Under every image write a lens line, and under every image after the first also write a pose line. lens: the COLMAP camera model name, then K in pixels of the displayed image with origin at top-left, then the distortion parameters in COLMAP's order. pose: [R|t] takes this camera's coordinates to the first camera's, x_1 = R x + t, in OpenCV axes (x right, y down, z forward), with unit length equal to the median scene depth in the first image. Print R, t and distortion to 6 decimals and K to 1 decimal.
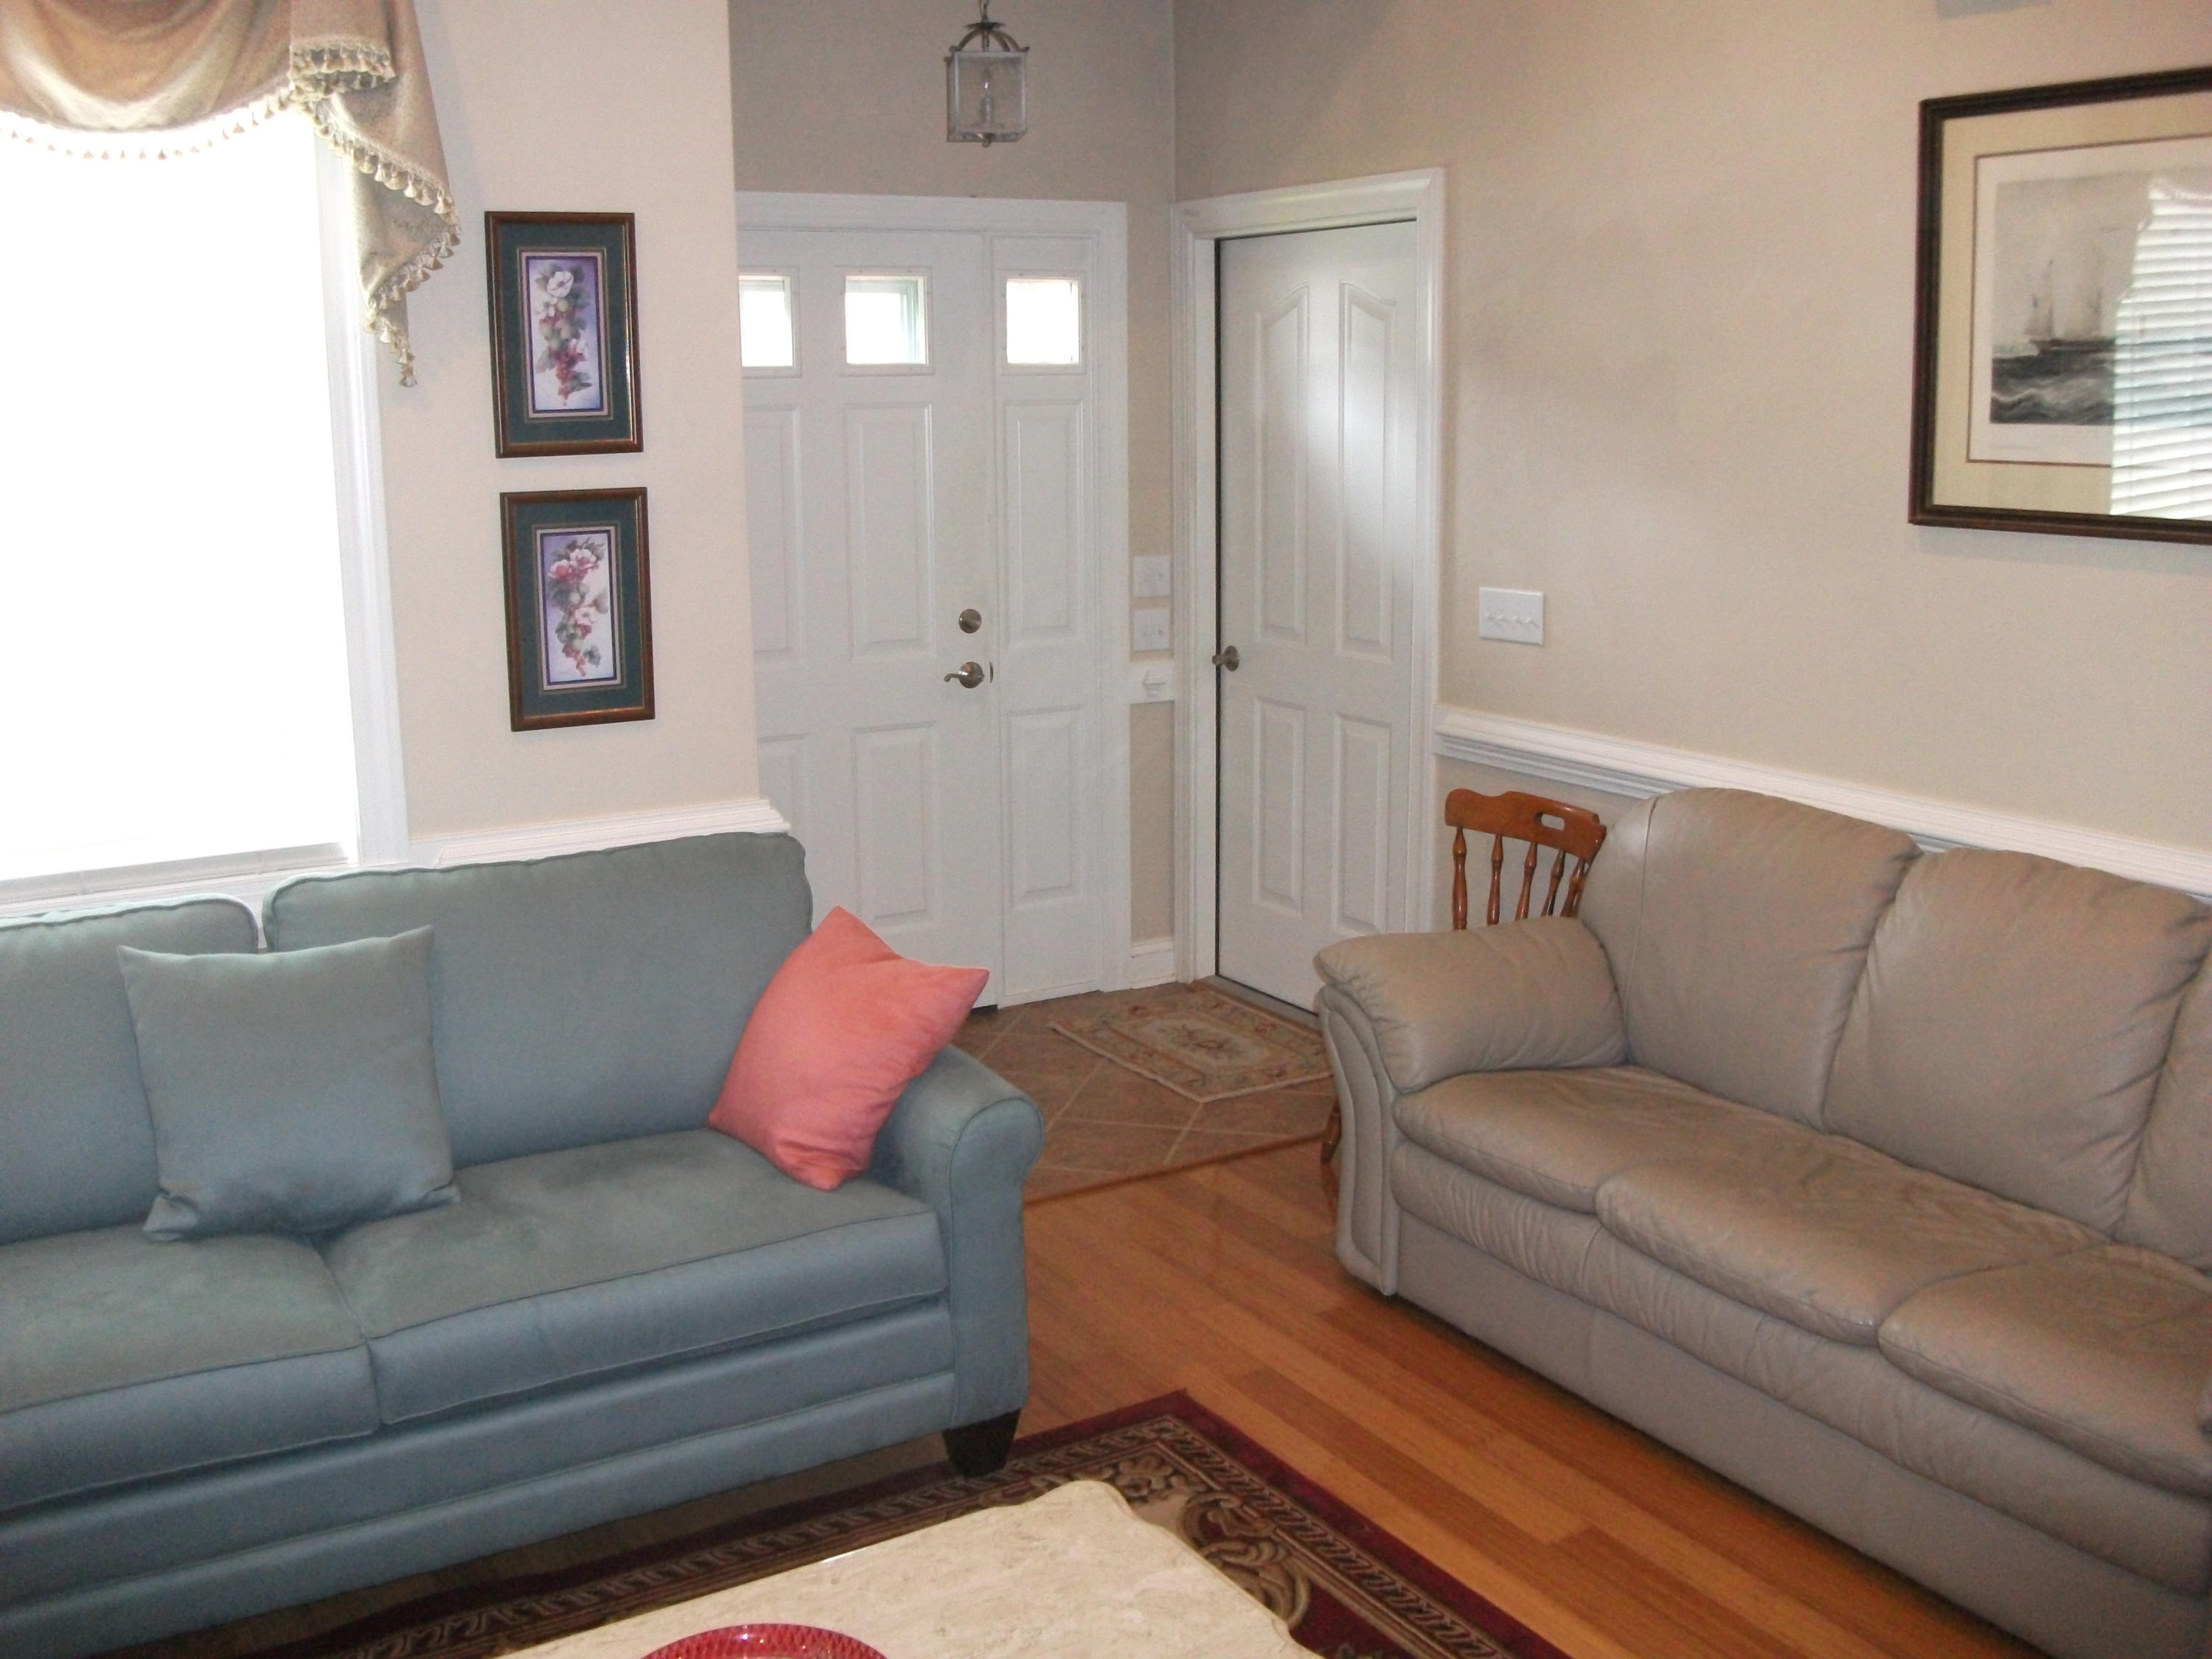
lens RADIAL K [[2112.3, 0, 1092.7], [0, 2112.3, 826.0], [0, 0, 1]] dist [-0.111777, 0.000000]
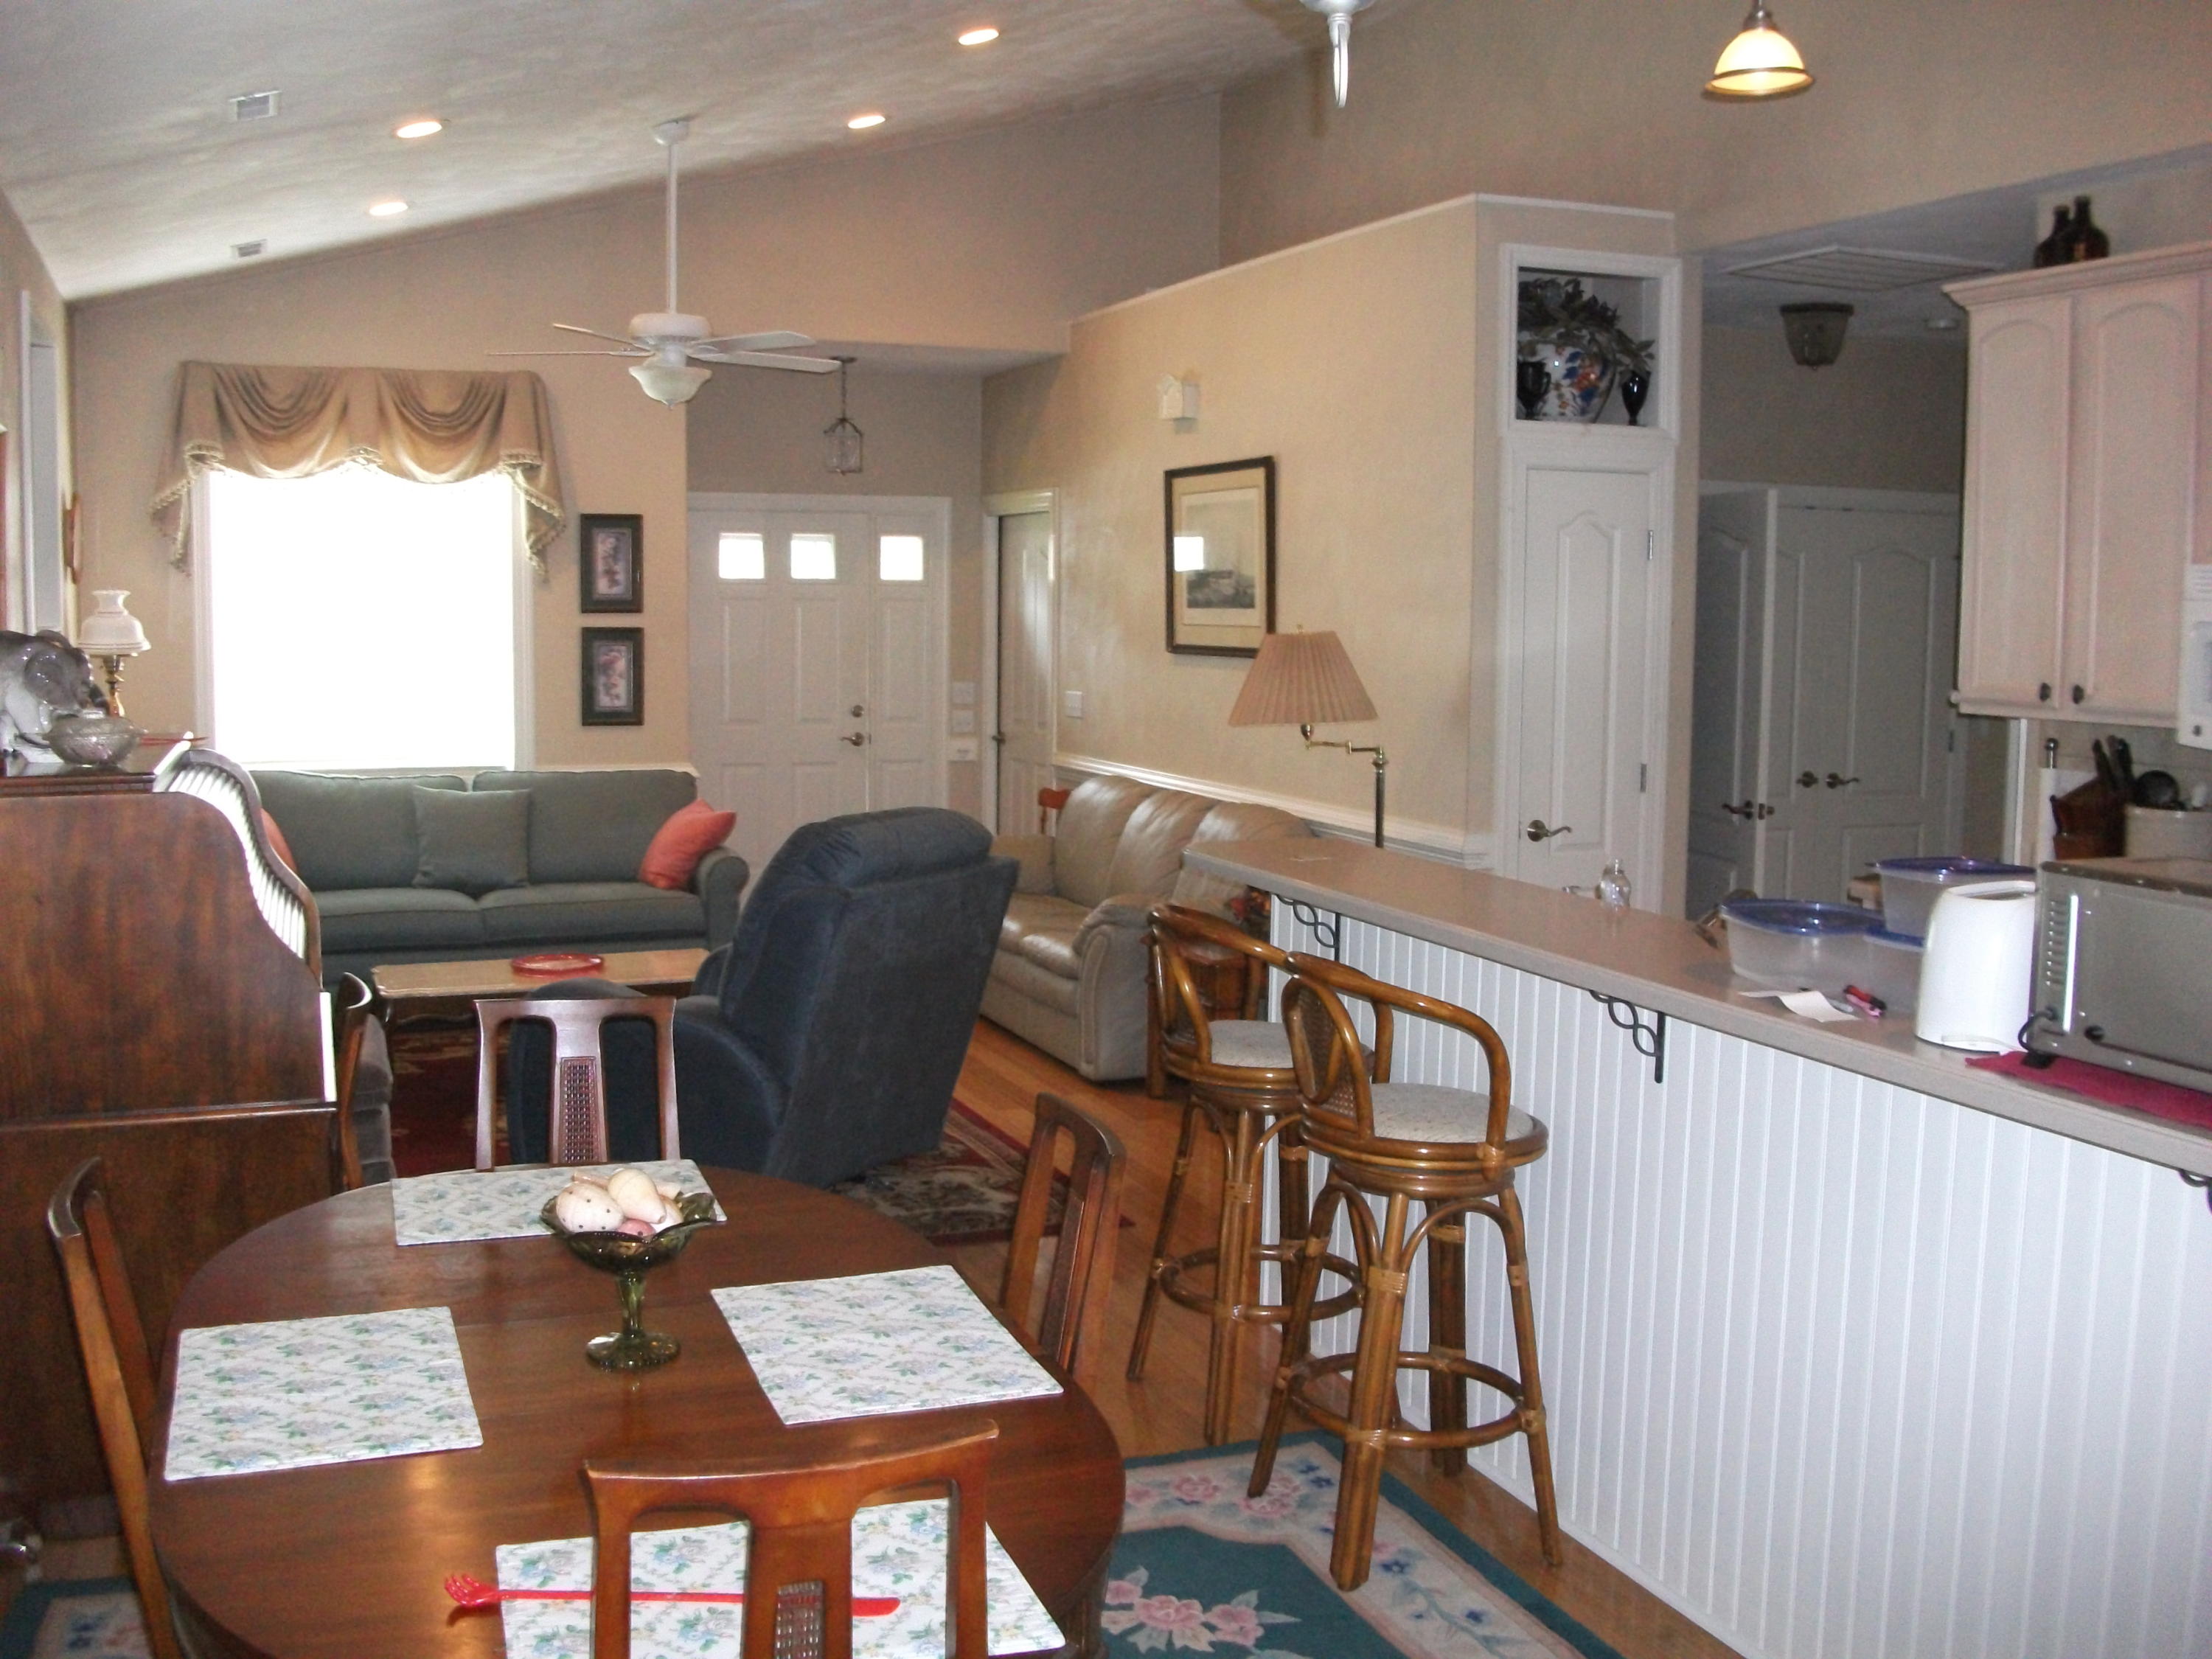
lens RADIAL K [[2112.3, 0, 1110.1], [0, 2112.3, 828.8], [0, 0, 1]] dist [-0.111777, 0.000000]
pose [[0.988488, 0.037984, -0.146451, 0.671545], [-0.052174, 0.994175, -0.094305, 0.264585], [0.142016, 0.100861, 0.984712, -1.256398]]
